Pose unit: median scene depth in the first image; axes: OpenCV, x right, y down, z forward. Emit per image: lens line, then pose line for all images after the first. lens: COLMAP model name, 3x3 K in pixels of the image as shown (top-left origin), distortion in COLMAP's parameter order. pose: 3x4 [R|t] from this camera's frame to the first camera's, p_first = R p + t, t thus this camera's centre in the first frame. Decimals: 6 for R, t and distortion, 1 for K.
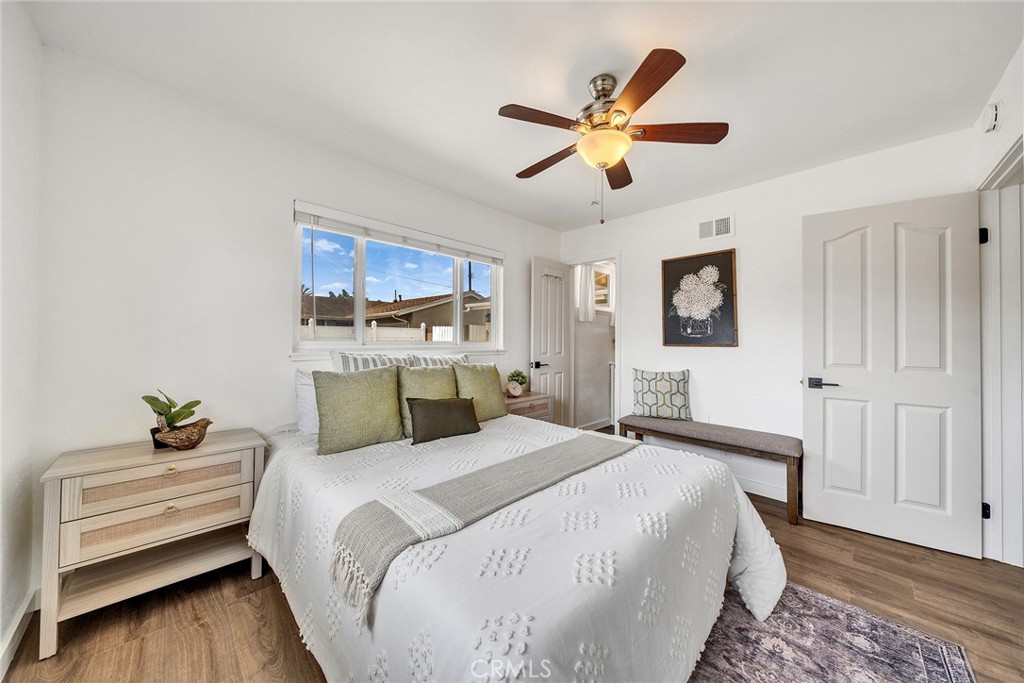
lens RADIAL K [[353.2, 0, 505.3], [0, 353.2, 336.2], [0, 0, 1]] dist [-0.003172, -0.000051]
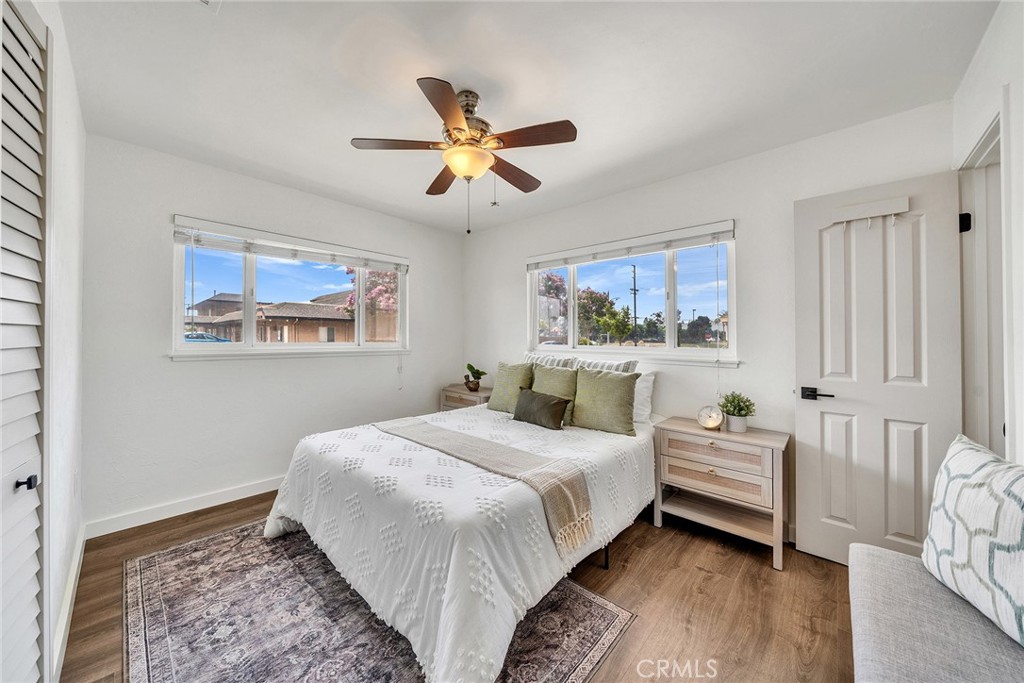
lens RADIAL K [[353.2, 0, 507.7], [0, 353.2, 339.2], [0, 0, 1]] dist [-0.003172, -0.000051]
pose [[0.052457, -0.004307, -0.998614, 1.364001], [0.001836, 0.999989, -0.004217, -0.002558], [0.998622, -0.001612, 0.052464, 1.093099]]
